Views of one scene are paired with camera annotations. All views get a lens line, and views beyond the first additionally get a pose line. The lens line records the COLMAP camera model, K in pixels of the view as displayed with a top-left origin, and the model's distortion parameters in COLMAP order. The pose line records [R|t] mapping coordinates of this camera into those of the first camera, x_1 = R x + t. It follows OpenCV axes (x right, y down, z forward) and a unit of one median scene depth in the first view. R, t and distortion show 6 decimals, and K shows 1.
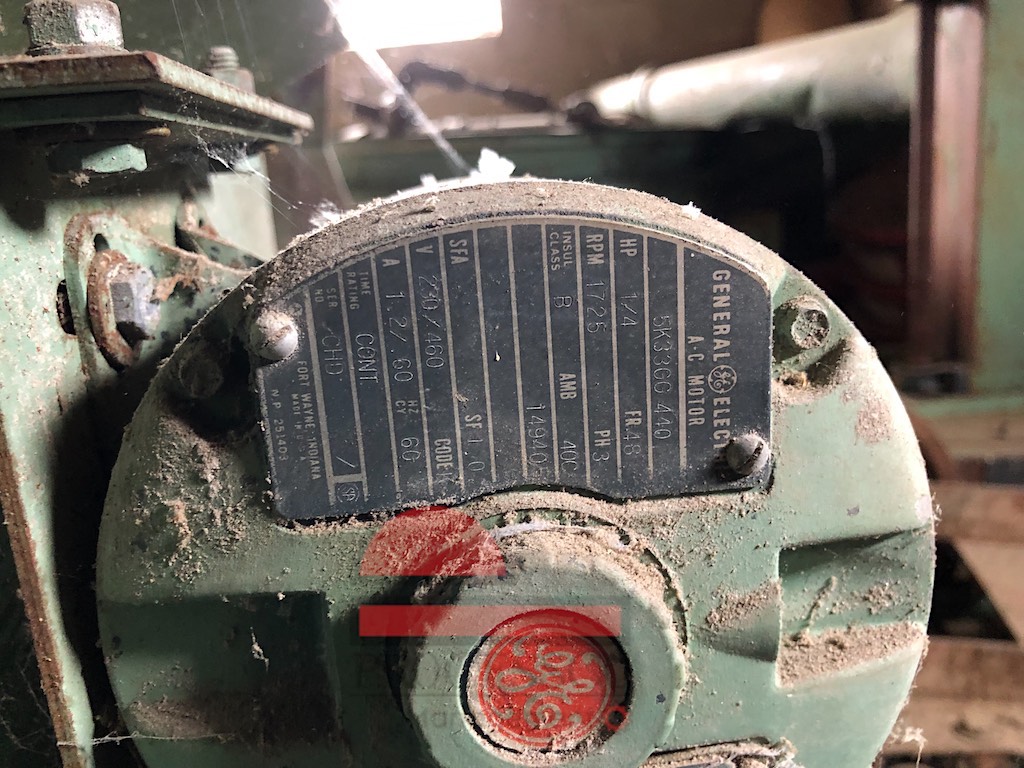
lens RADIAL K [[846.2, 0, 485.3], [0, 846.2, 402.4], [0, 0, 1]] dist [-0.006074, -0.017052]
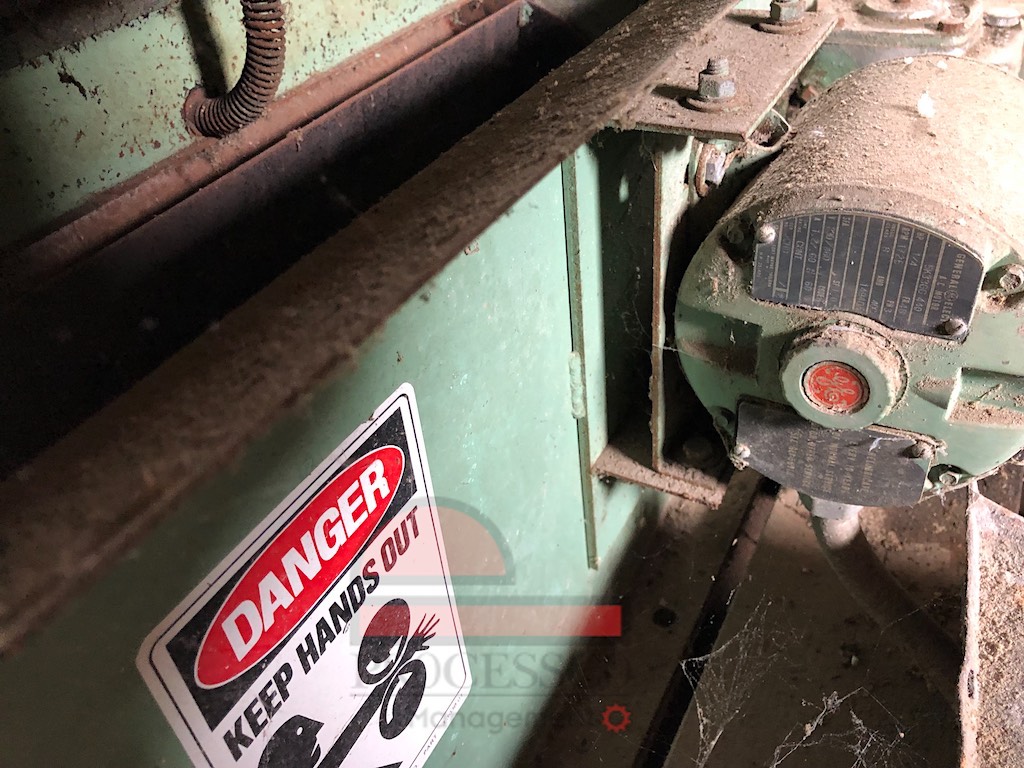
lens RADIAL K [[846.2, 0, 511.4], [0, 846.2, 385.2], [0, 0, 1]] dist [-0.006074, -0.017052]
pose [[0.842122, 0.328918, -0.427369, 0.331625], [-0.103229, 0.876131, 0.470890, -0.763762], [0.529316, -0.352430, 0.771763, -1.477211]]
